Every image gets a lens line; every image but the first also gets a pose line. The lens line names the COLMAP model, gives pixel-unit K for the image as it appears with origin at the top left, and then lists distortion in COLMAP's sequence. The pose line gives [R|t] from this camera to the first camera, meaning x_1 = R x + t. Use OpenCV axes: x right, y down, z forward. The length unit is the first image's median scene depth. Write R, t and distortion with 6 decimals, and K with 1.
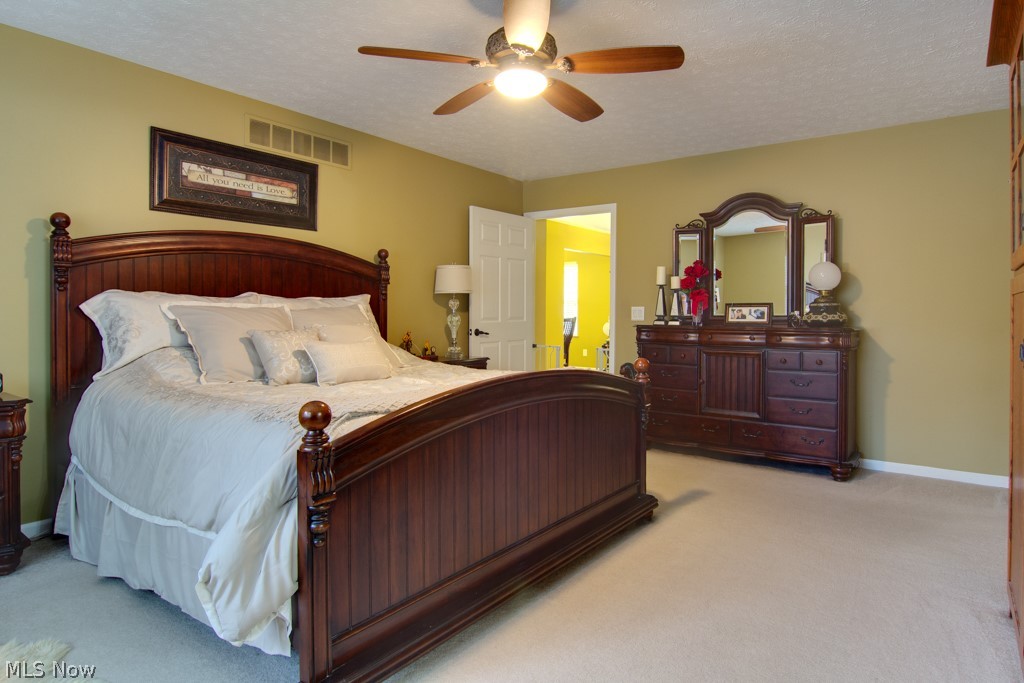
lens RADIAL K [[591.0, 0, 513.8], [0, 591.0, 337.1], [0, 0, 1]] dist [-0.011242, -0.013066]
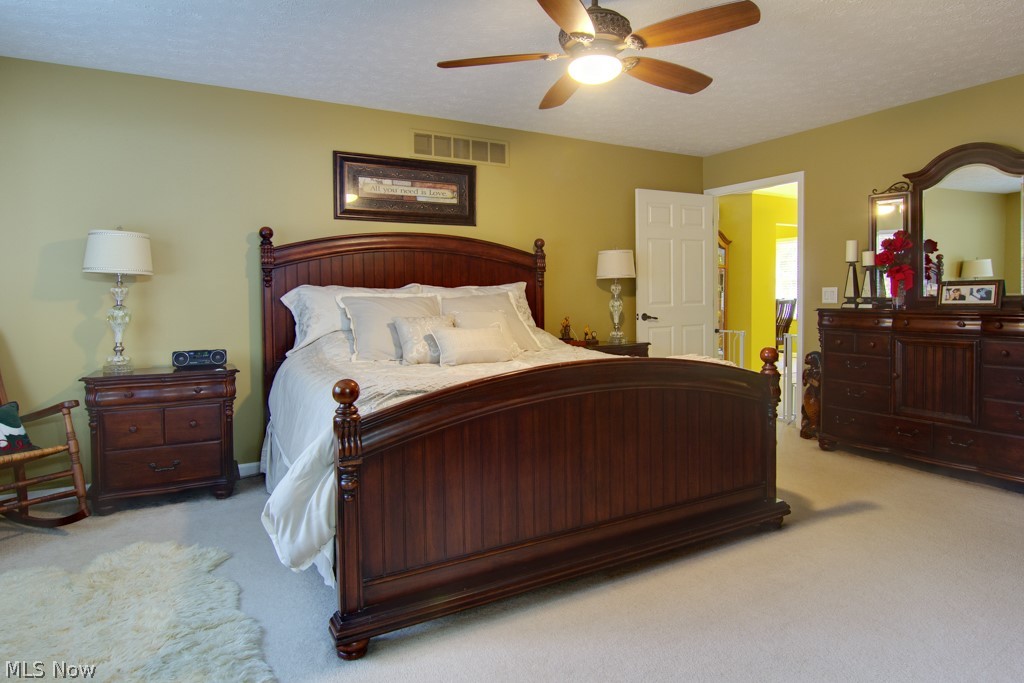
lens RADIAL K [[591.0, 0, 527.2], [0, 591.0, 330.3], [0, 0, 1]] dist [-0.011242, -0.013066]
pose [[0.912836, 0.007974, -0.408247, 0.257897], [-0.000062, 0.999812, 0.019390, -0.007579], [0.408325, -0.017674, 0.912665, 0.032378]]
